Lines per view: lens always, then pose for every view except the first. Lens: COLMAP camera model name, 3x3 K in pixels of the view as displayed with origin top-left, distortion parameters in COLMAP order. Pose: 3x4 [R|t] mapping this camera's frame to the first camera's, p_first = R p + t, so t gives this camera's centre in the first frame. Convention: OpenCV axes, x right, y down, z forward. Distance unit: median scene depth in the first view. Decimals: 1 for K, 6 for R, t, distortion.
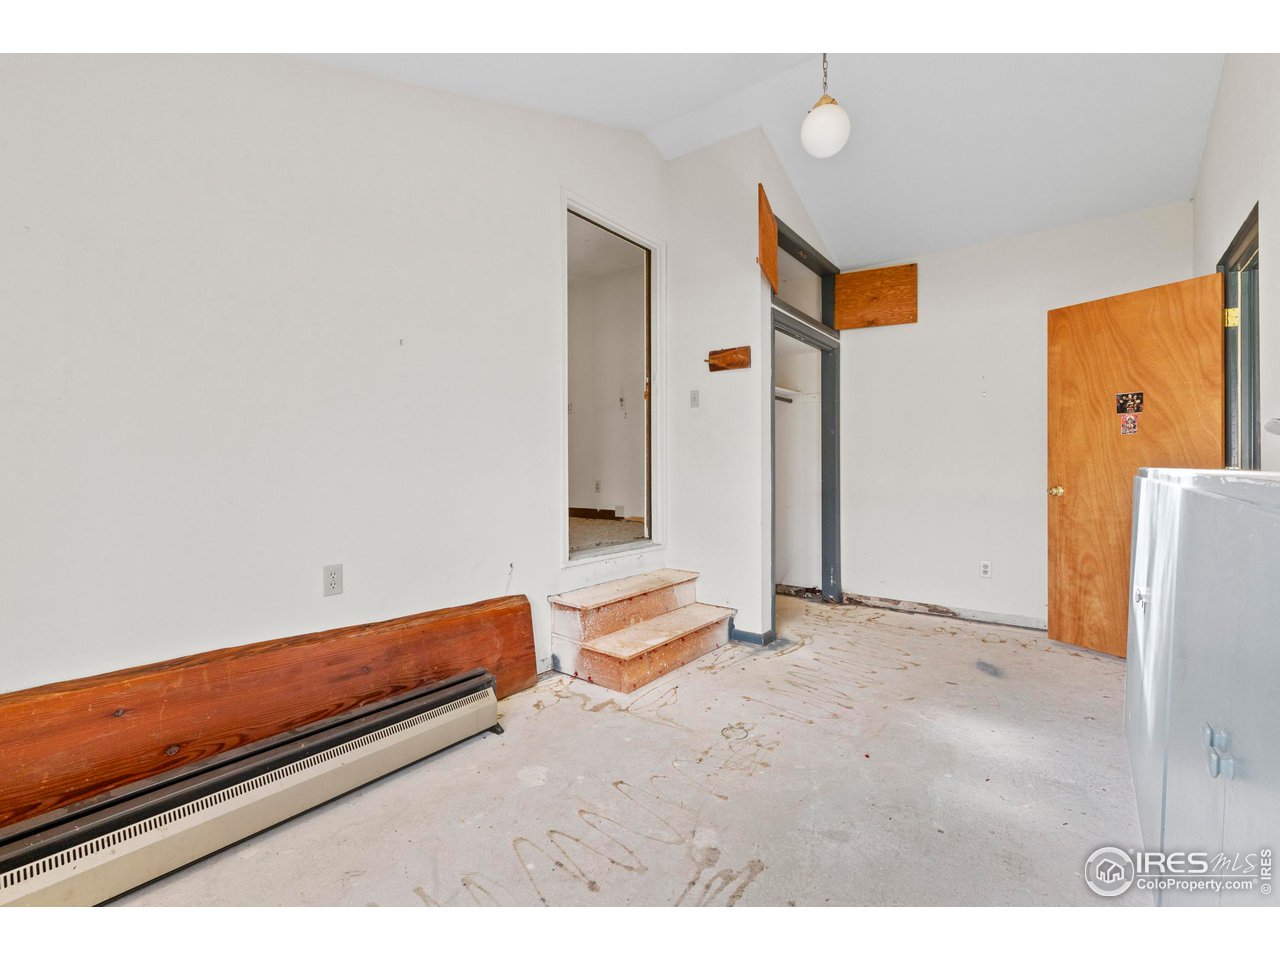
lens RADIAL K [[572.4, 0, 639.2], [0, 572.4, 473.0], [0, 0, 1]] dist [0.003689, -0.000003]
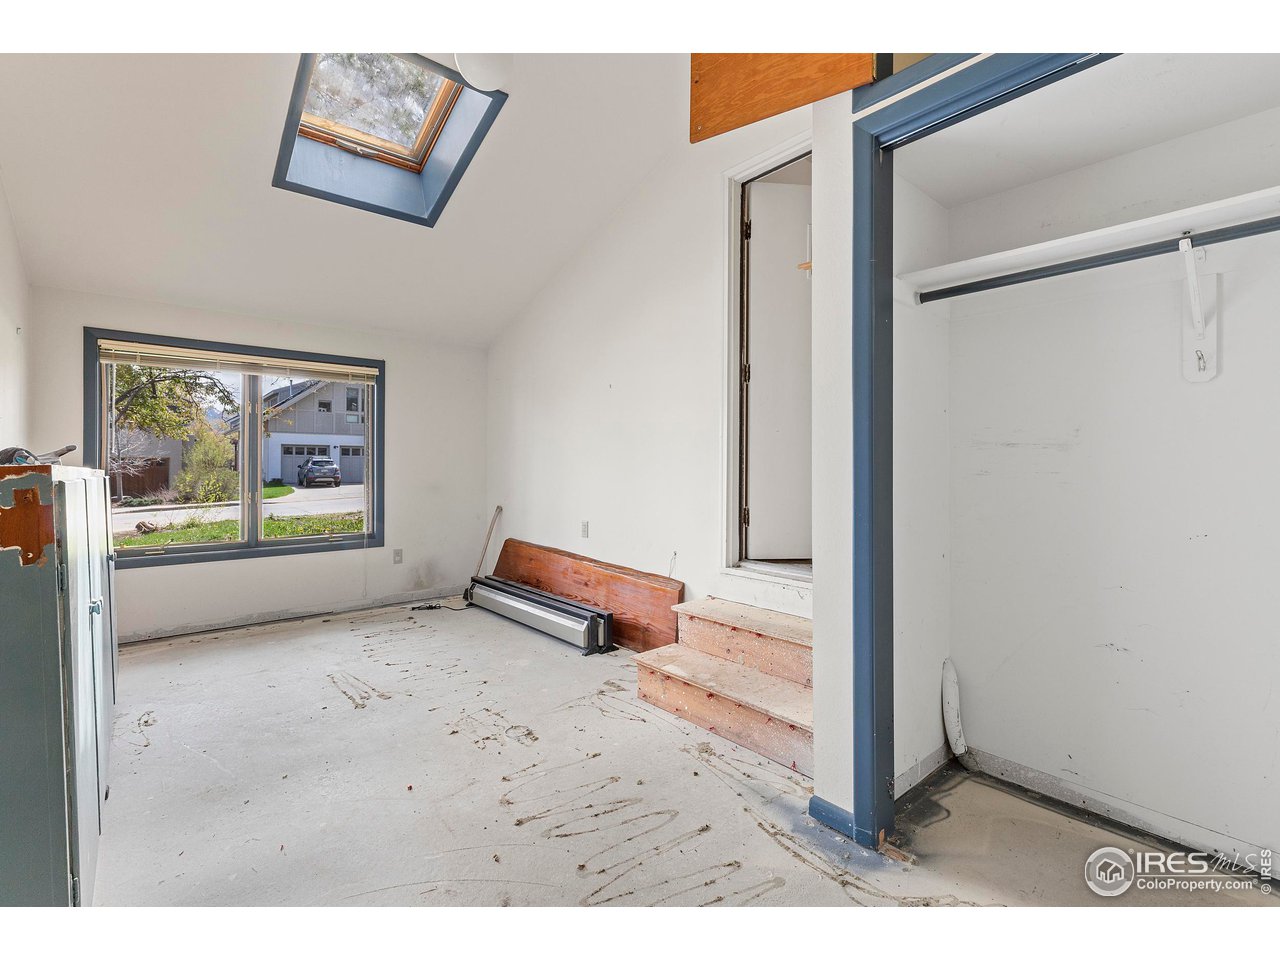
lens RADIAL K [[572.4, 0, 639.2], [0, 572.4, 473.0], [0, 0, 1]] dist [0.003689, -0.000003]
pose [[-0.205355, 0.008749, -0.978648, 0.937627], [-0.009862, 0.999891, 0.011008, -0.010090], [0.978638, 0.011912, -0.205246, 1.199923]]
